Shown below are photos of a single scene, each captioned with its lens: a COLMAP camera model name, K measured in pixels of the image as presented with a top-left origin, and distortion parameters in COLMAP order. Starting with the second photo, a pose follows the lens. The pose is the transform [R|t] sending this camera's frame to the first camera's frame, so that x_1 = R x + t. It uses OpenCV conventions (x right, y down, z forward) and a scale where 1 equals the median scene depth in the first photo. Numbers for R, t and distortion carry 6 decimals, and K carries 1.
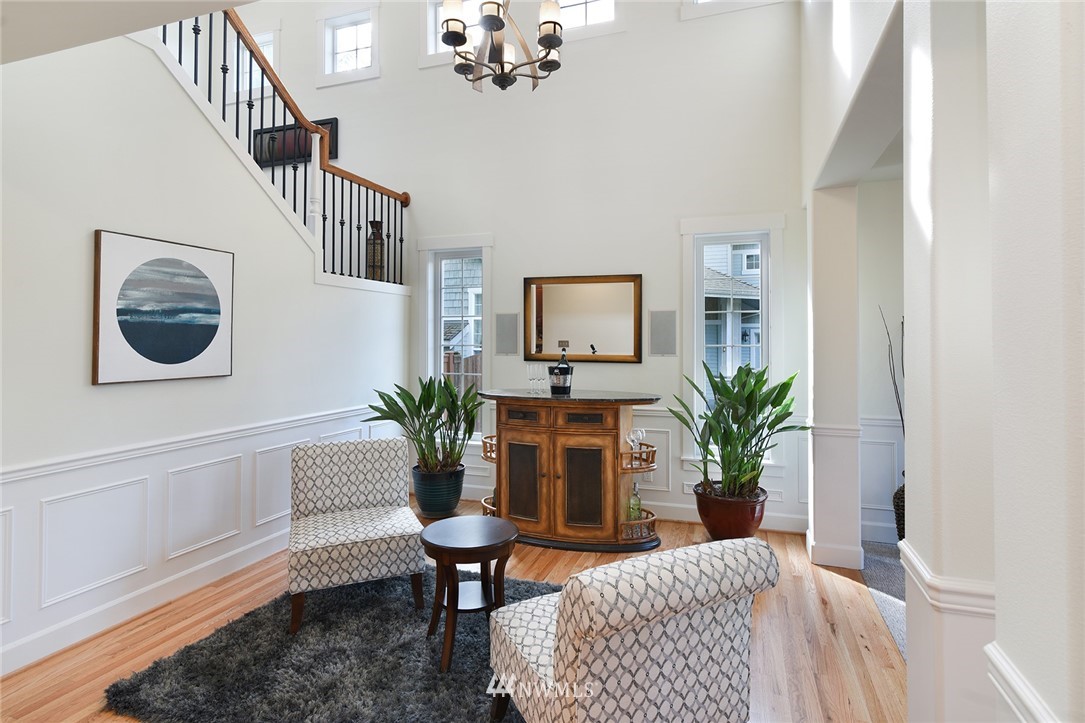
lens RADIAL K [[557.1, 0, 544.2], [0, 557.1, 323.4], [0, 0, 1]] dist [-0.001043, -0.000077]
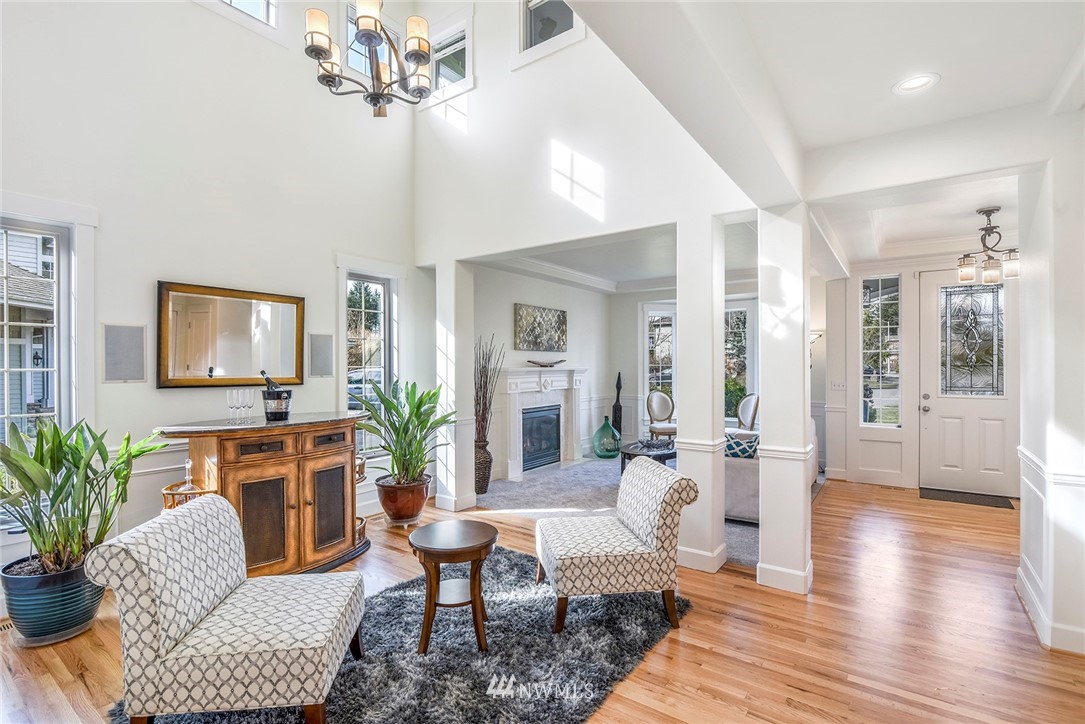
lens RADIAL K [[506.2, 0, 542.5], [0, 506.2, 362.0], [0, 0, 1]] dist [-0.002110, -0.000168]
pose [[0.283437, 0.003454, 0.958985, -0.680006], [-0.027713, 0.999605, 0.004590, 0.015344], [-0.958590, -0.027877, 0.283421, 0.363181]]
